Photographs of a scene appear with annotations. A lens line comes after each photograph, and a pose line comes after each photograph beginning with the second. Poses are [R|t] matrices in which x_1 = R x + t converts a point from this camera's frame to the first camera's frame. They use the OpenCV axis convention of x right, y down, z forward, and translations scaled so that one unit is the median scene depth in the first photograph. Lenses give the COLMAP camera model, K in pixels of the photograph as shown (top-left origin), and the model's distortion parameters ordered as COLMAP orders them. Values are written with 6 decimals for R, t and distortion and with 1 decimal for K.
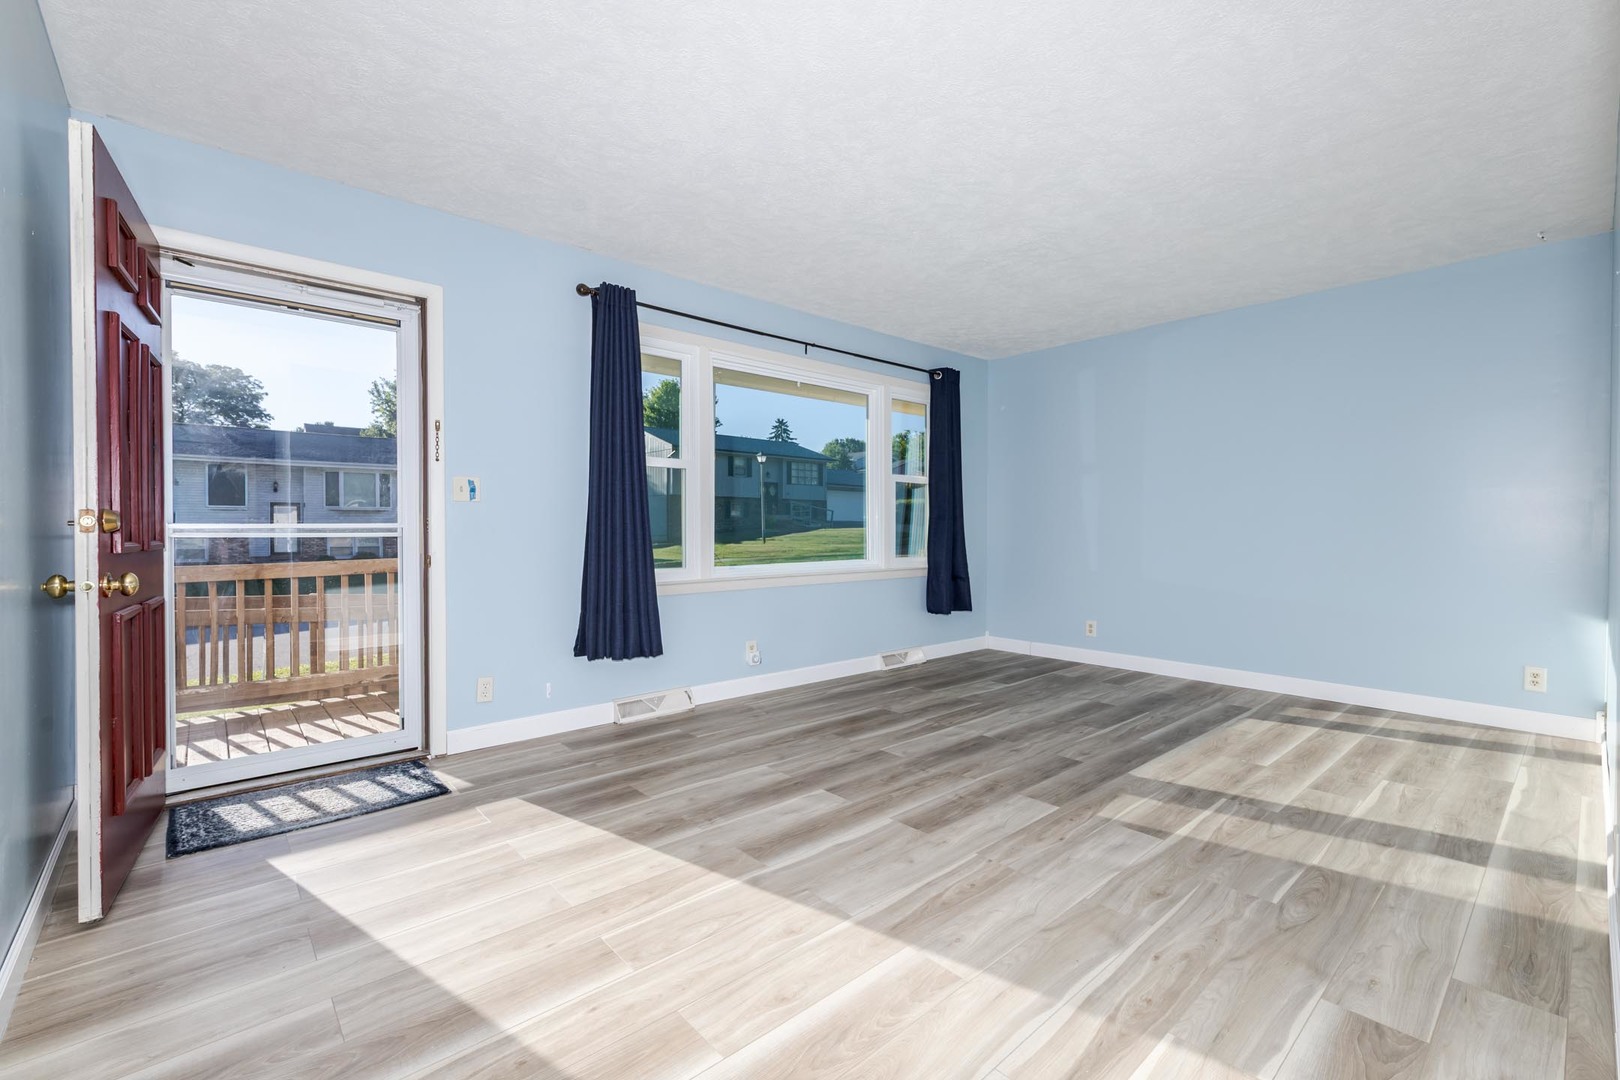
lens RADIAL K [[693.6, 0, 816.2], [0, 693.6, 541.0], [0, 0, 1]] dist [0.002625, -0.000230]
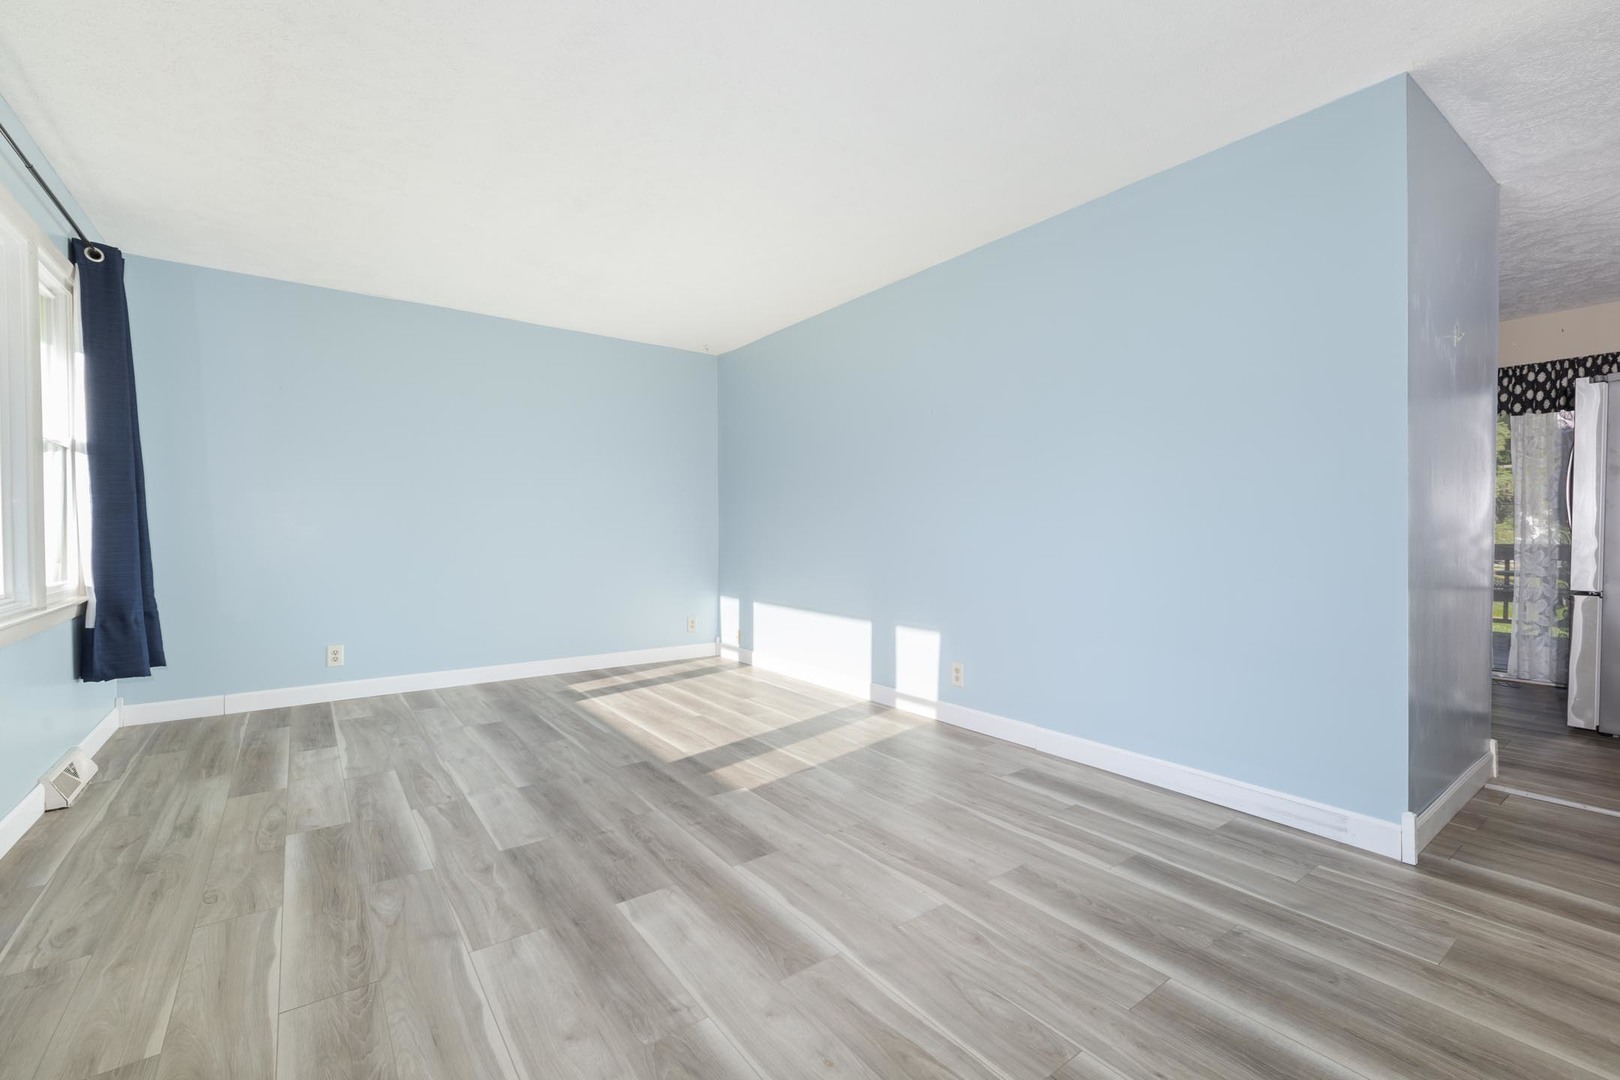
lens RADIAL K [[693.6, 0, 813.7], [0, 693.6, 541.0], [0, 0, 1]] dist [0.002625, -0.000230]
pose [[0.085418, -0.015326, 0.996227, -0.590572], [0.015665, 0.999779, 0.014038, -0.014502], [-0.996222, 0.014407, 0.085639, 0.648638]]
